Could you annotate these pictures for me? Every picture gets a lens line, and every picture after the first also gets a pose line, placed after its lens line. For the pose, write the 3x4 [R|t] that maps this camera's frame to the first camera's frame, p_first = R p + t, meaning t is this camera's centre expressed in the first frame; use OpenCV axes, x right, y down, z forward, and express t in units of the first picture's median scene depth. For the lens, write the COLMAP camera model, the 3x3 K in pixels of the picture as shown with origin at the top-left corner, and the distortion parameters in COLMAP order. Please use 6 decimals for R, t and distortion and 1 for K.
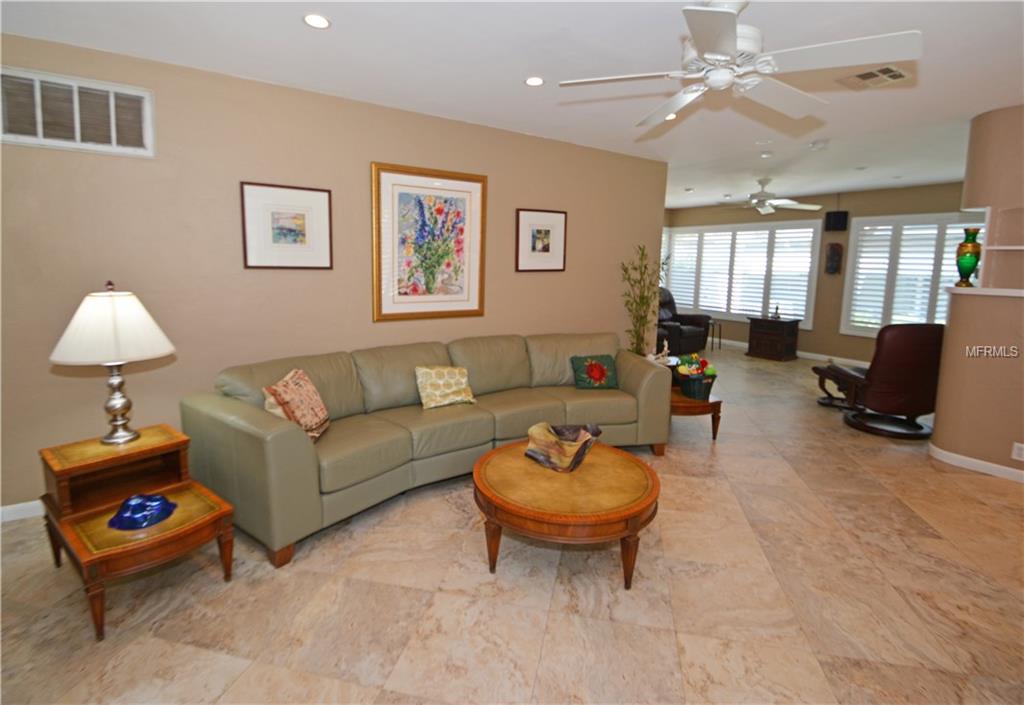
lens RADIAL K [[485.5, 0, 511.0], [0, 485.5, 320.9], [0, 0, 1]] dist [-0.000339, -0.011220]
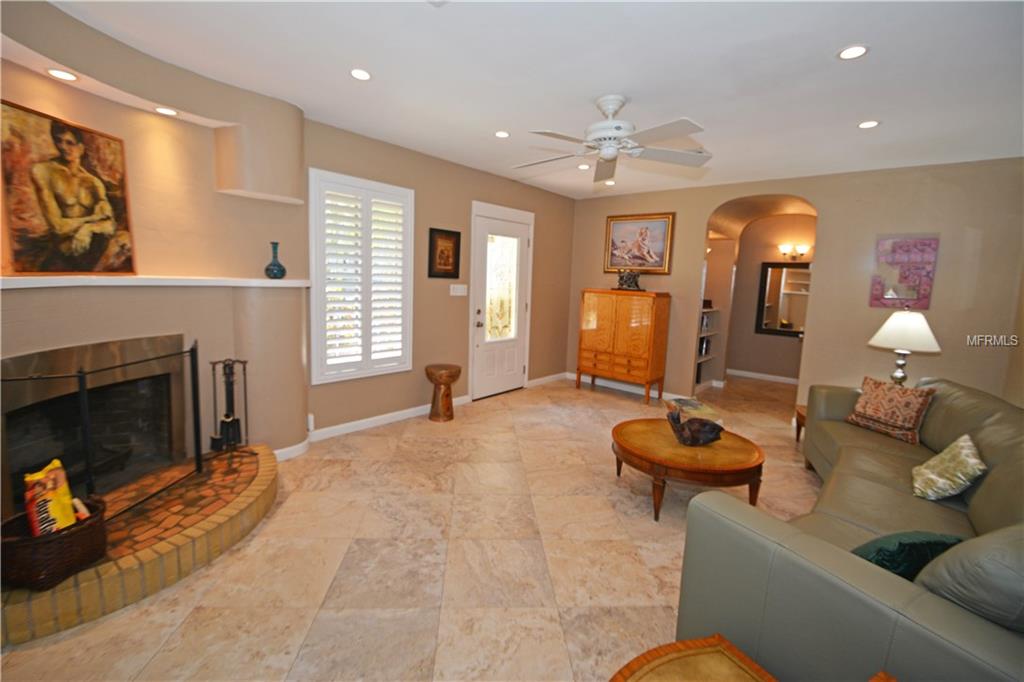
lens RADIAL K [[446.4, 0, 507.0], [0, 446.4, 329.2], [0, 0, 1]] dist [-0.002304, -0.000614]
pose [[-0.959251, -0.023976, -0.281536, 0.823702], [-0.089001, 0.971313, 0.220523, -0.182136], [0.268172, 0.236594, -0.933867, 1.733850]]
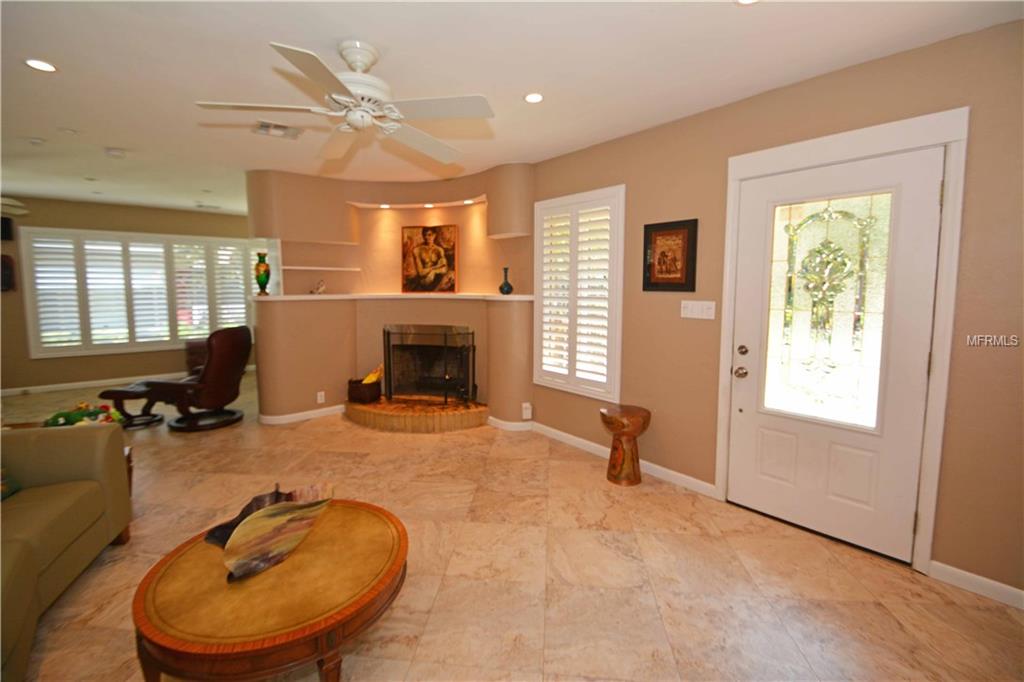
lens RADIAL K [[446.4, 0, 507.0], [0, 446.4, 329.2], [0, 0, 1]] dist [-0.002304, -0.000614]
pose [[-0.115654, -0.115251, 0.986581, -0.519876], [0.115561, 0.984940, 0.128607, -0.079933], [-0.986544, 0.128884, -0.100594, 0.613285]]
